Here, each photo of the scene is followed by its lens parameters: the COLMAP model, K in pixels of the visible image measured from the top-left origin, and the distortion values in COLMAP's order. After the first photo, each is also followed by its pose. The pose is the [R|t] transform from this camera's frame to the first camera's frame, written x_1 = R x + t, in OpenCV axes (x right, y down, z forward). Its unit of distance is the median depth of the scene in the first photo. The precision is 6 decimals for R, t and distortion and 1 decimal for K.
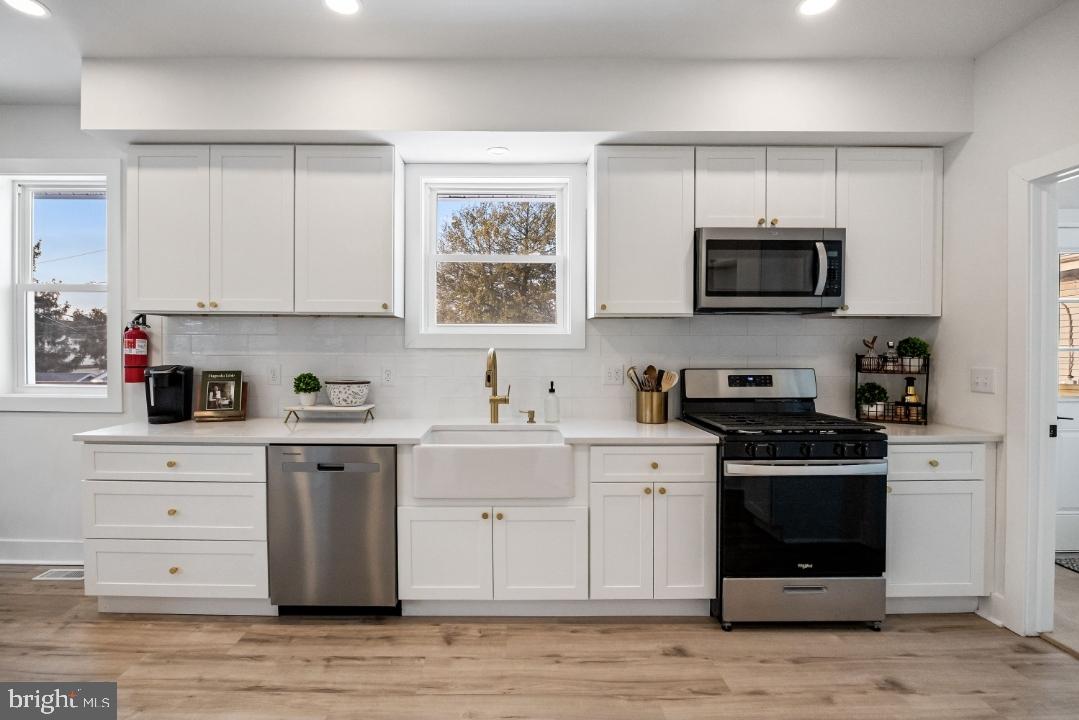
lens RADIAL K [[507.9, 0, 509.2], [0, 507.9, 356.5], [0, 0, 1]] dist [-0.016741, -0.000174]
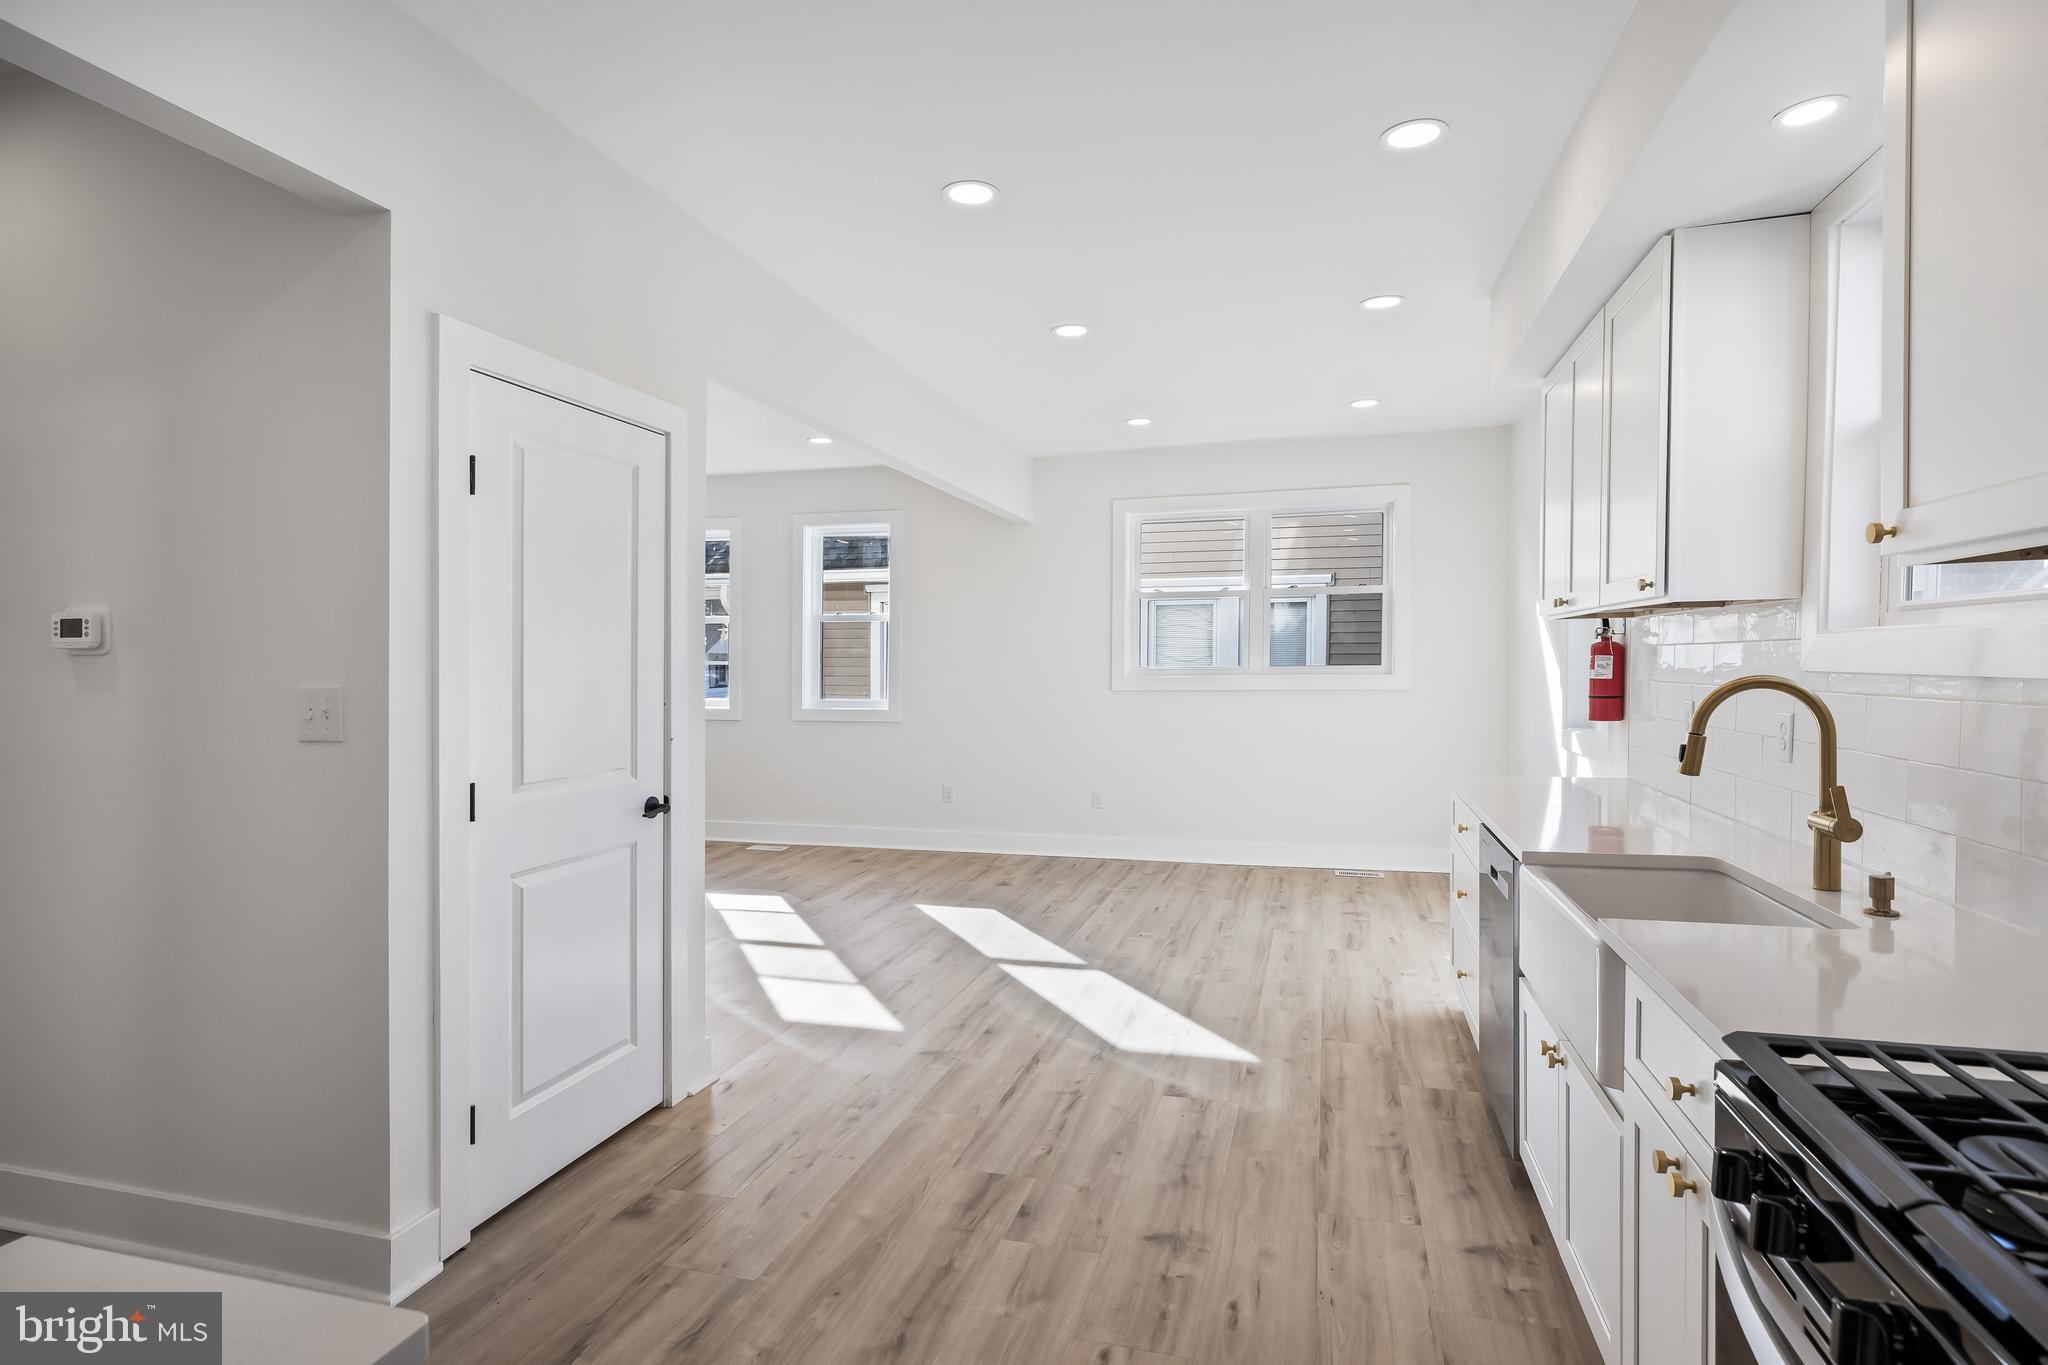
lens RADIAL K [[1036.0, 0, 1024.0], [0, 1036.0, 682.5], [0, 0, 1]] dist [-0.000108, 0.000029]
pose [[-0.275653, 0.018283, -0.961083, 0.951059], [0.002767, 0.999830, 0.018226, -0.031068], [0.961253, 0.002365, -0.275657, 0.798869]]
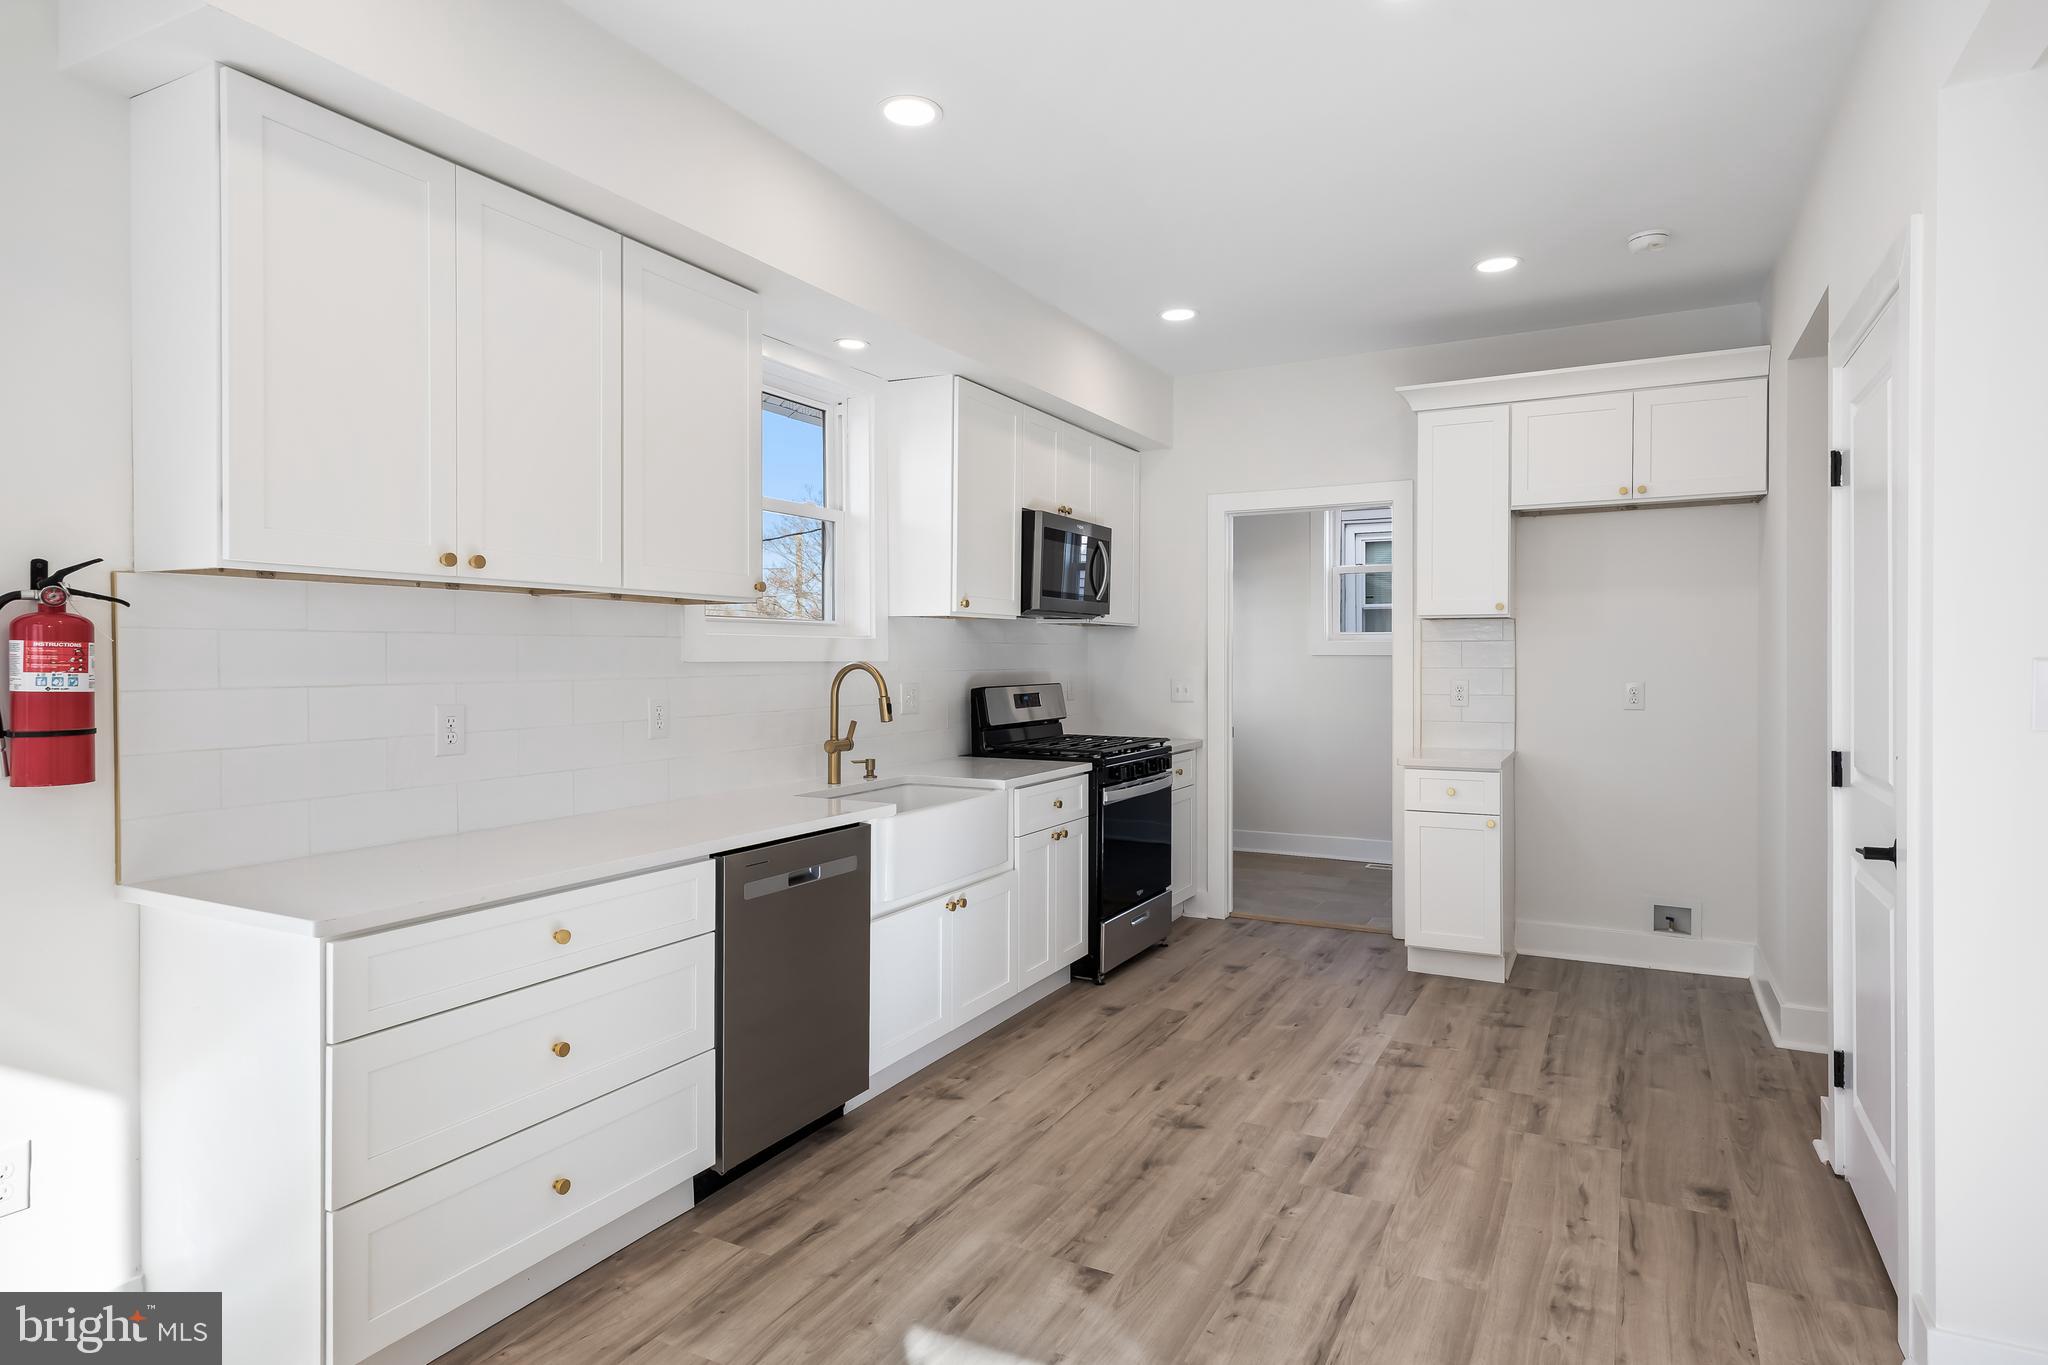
lens RADIAL K [[1141.7, 0, 1040.0], [0, 1141.7, 656.2], [0, 0, 1]] dist [0.034296, 0.000106]
pose [[0.458574, -0.003344, 0.888650, -1.349476], [0.009307, 0.999956, -0.001040, -0.022800], [-0.888607, 0.008748, 0.458585, 0.177042]]
